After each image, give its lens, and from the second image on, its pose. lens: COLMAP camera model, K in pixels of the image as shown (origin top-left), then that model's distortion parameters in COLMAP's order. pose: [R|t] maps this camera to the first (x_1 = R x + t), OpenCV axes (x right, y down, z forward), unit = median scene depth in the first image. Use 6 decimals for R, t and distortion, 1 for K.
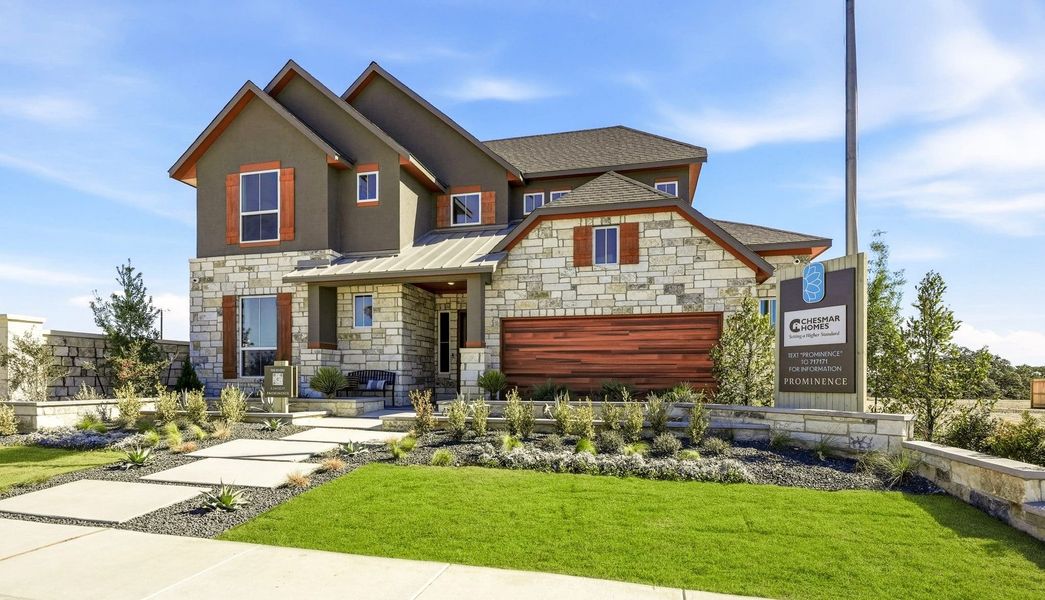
lens RADIAL K [[534.9, 0, 504.3], [0, 534.9, 380.2], [0, 0, 1]] dist [-0.001176, 0.000208]
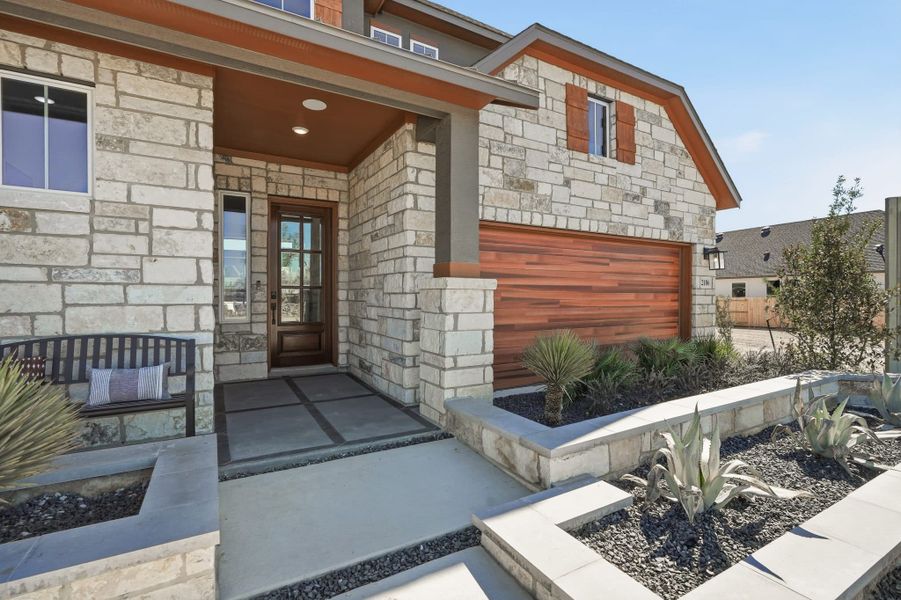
lens RADIAL K [[410.6, 0, 450.5], [0, 410.6, 300.0], [0, 0, 1]] dist [-0.013455, 0.008040]
pose [[0.718186, -0.009059, 0.695792, -0.282602], [0.004064, 0.999953, 0.008823, -0.042864], [-0.695839, -0.003509, 0.718189, 0.735143]]
